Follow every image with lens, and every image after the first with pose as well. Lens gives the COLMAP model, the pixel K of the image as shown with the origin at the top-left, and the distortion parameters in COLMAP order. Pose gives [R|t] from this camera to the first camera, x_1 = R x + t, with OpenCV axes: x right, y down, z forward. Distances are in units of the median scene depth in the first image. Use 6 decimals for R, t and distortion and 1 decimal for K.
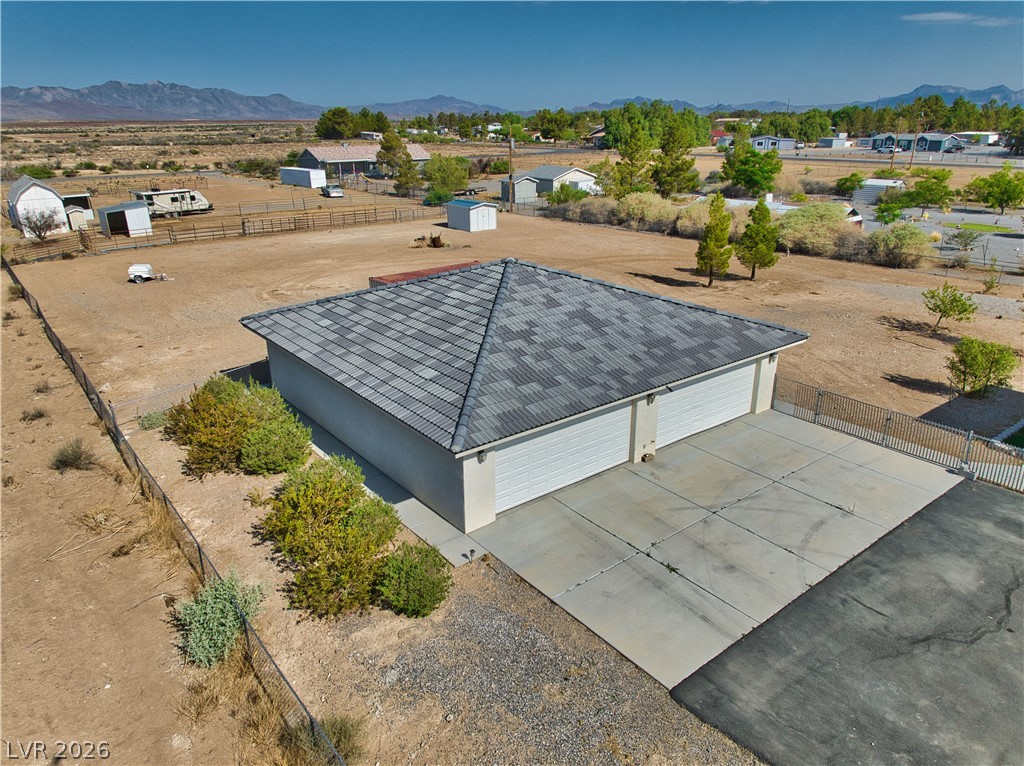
lens RADIAL K [[700.3, 0, 519.0], [0, 700.3, 432.9], [0, 0, 1]] dist [0.005166, -0.005536]
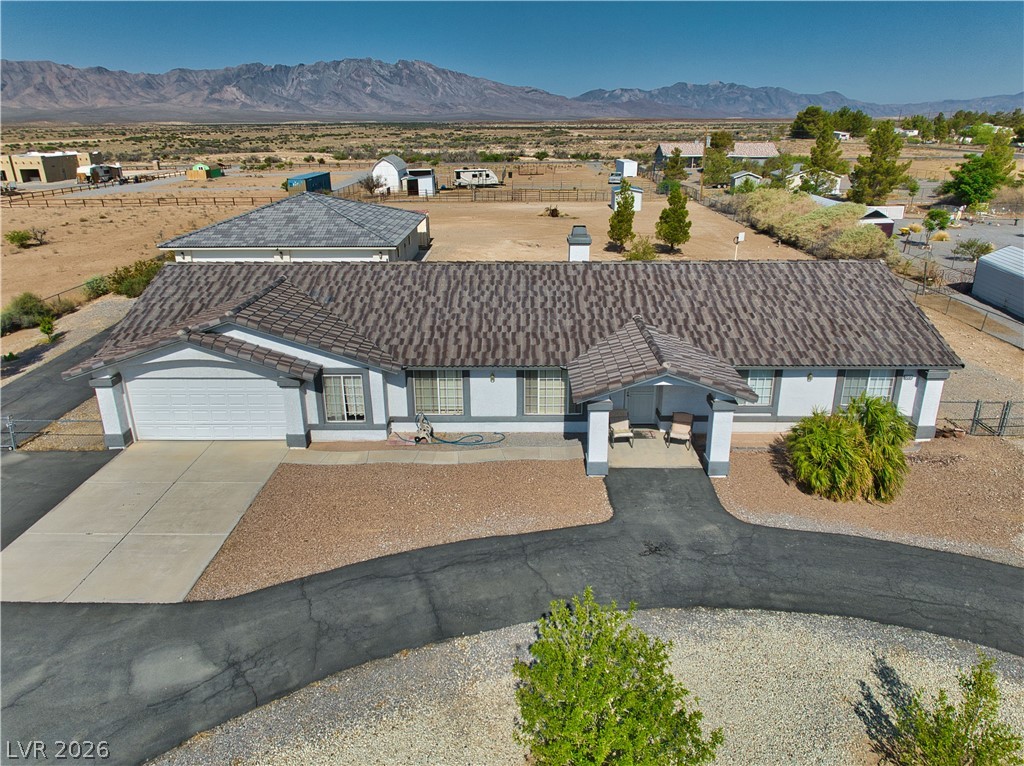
lens RADIAL K [[713.1, 0, 518.6], [0, 713.1, 432.1], [0, 0, 1]] dist [-0.001786, -0.002903]
pose [[0.778153, 0.254723, -0.574103, 0.527269], [-0.257585, 0.963088, 0.078174, 0.027132], [0.572824, 0.087049, 0.815043, -0.068202]]
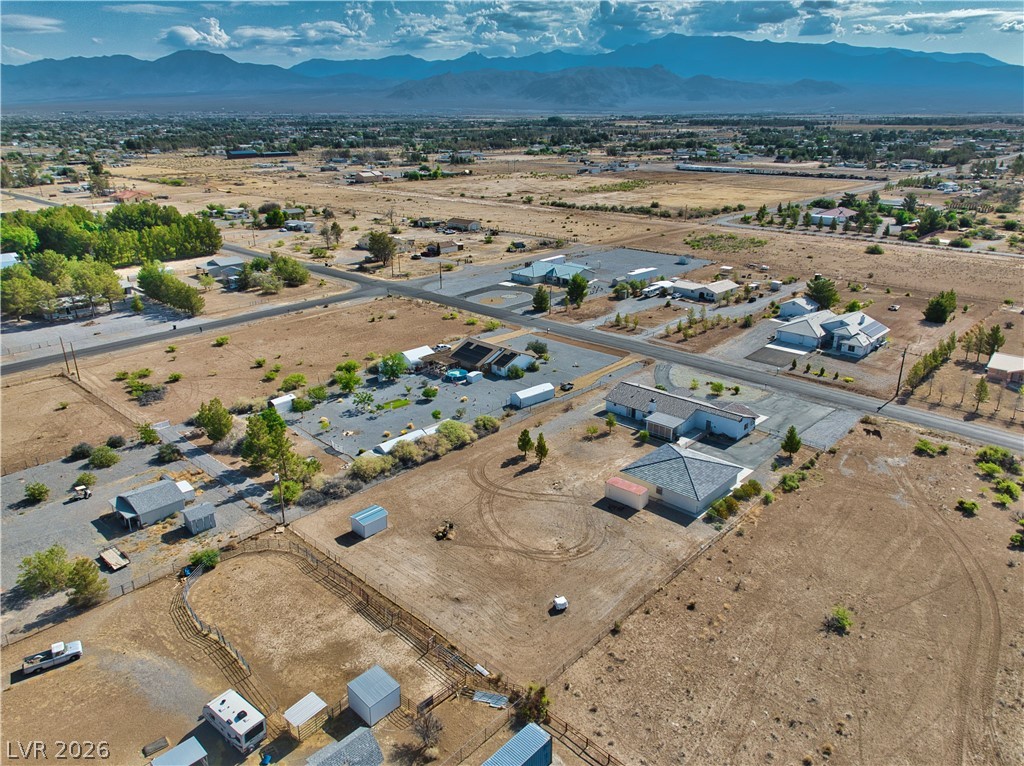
lens RADIAL K [[716.6, 0, 514.3], [0, 716.6, 385.7], [0, 0, 1]] dist [0.031462, -0.054727]
pose [[-0.145959, -0.344142, 0.927503, -1.240360], [0.409899, 0.832243, 0.373302, -0.867407], [-0.900377, 0.434669, 0.019590, 0.511868]]
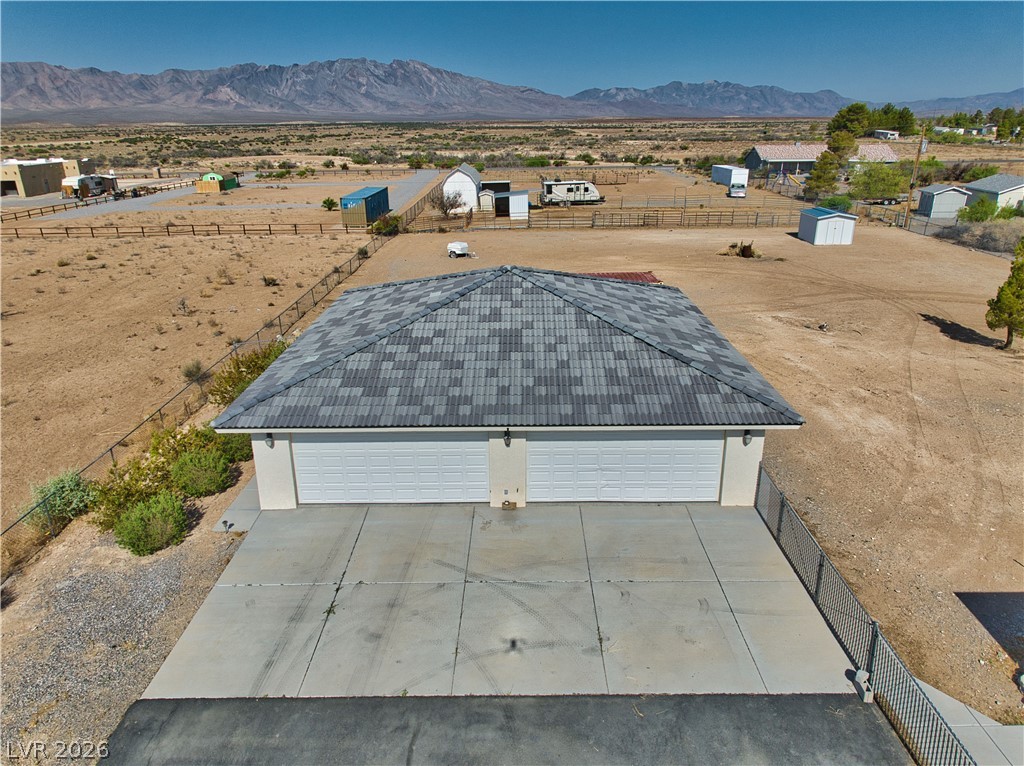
lens RADIAL K [[712.9, 0, 520.7], [0, 712.9, 434.5], [0, 0, 1]] dist [-0.001897, -0.003442]
pose [[0.783563, 0.251681, -0.568055, 0.178065], [-0.251834, 0.964463, 0.079938, -0.033028], [0.567987, 0.080419, 0.819099, 0.072847]]
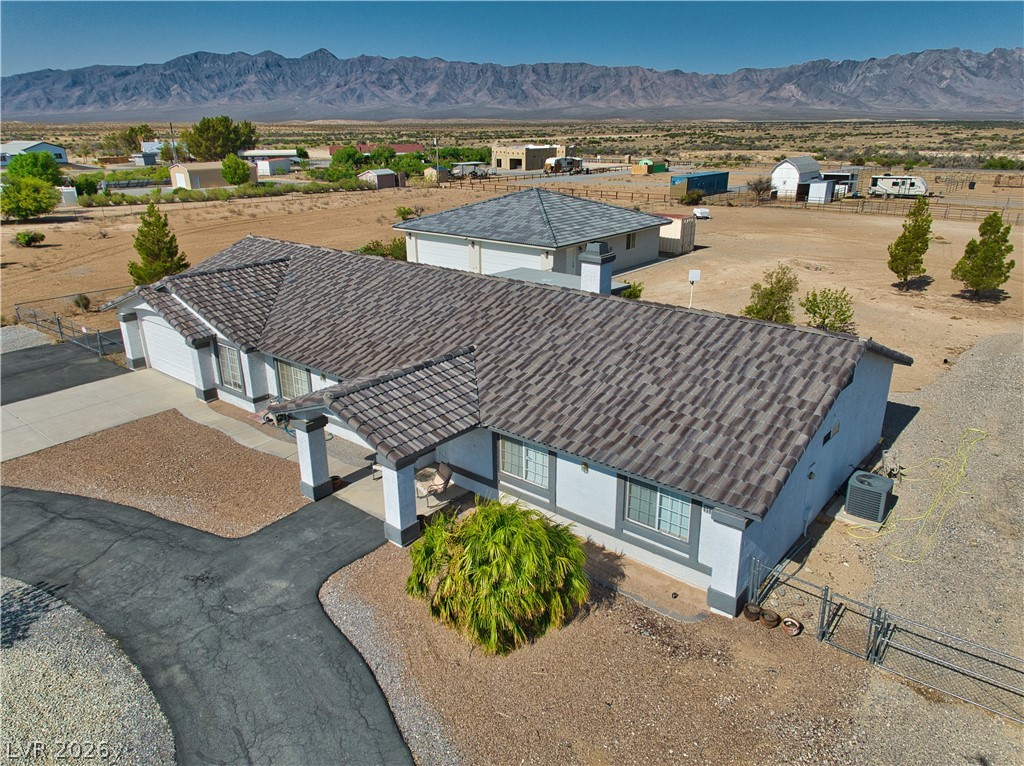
lens RADIAL K [[712.3, 0, 511.7], [0, 712.3, 431.2], [0, 0, 1]] dist [0.003348, -0.005284]
pose [[0.203143, 0.396524, -0.895266, 0.628651], [-0.398096, 0.868797, 0.294469, -0.064134], [0.894568, 0.296582, 0.334344, 0.135081]]
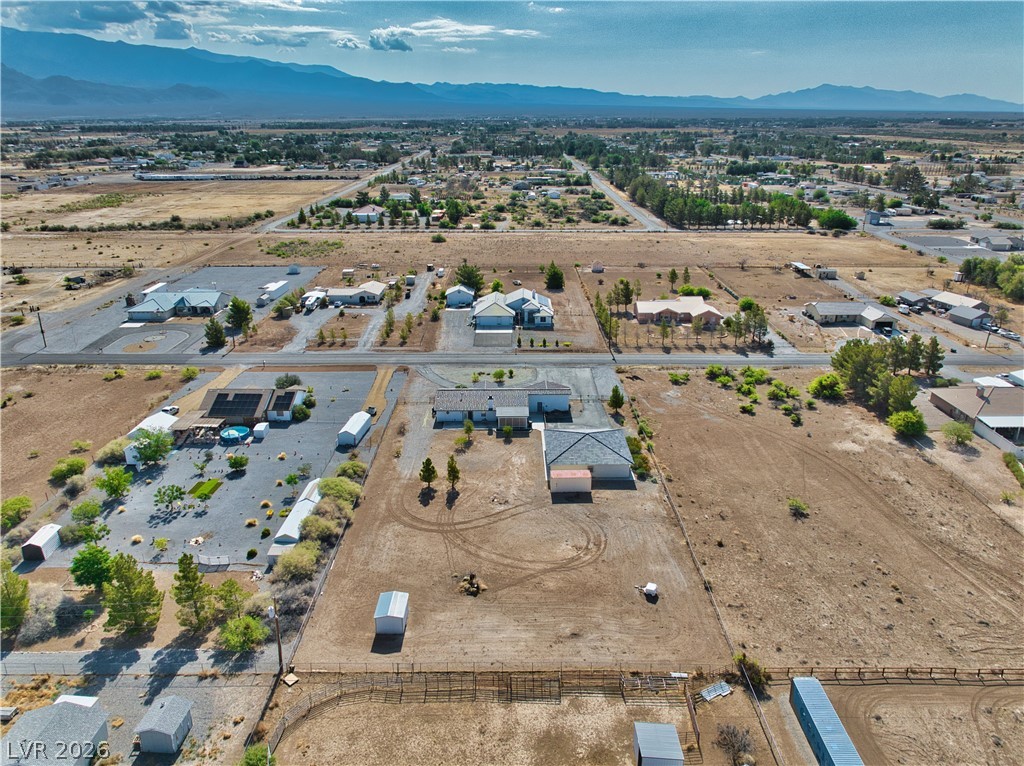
lens RADIAL K [[716.6, 0, 514.3], [0, 716.6, 385.7], [0, 0, 1]] dist [0.031462, -0.054727]
pose [[-0.785164, -0.209940, 0.582618, -0.757687], [0.259393, 0.742795, 0.617228, -1.142632], [-0.562346, 0.635752, -0.528759, 1.136041]]
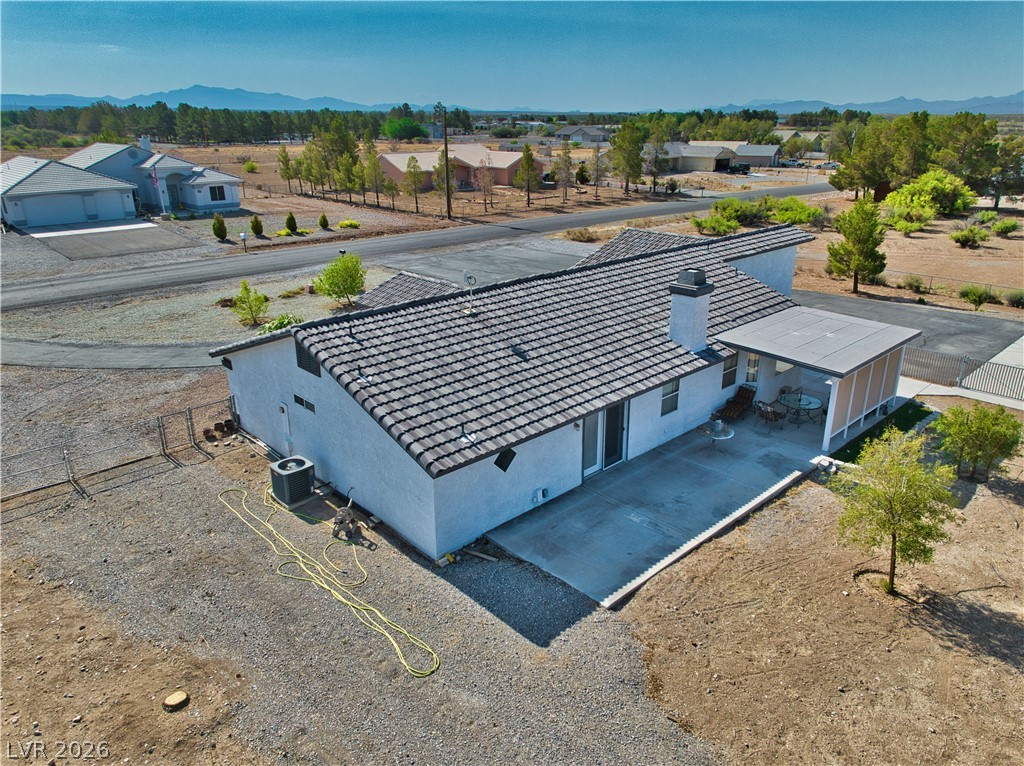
lens RADIAL K [[726.0, 0, 512.9], [0, 726.0, 398.2], [0, 0, 1]] dist [0.003657, -0.002675]
pose [[-0.996251, 0.039975, -0.076724, 0.396941], [-0.026778, 0.700807, 0.712849, -0.223204], [0.082265, 0.712230, -0.697108, 0.482876]]
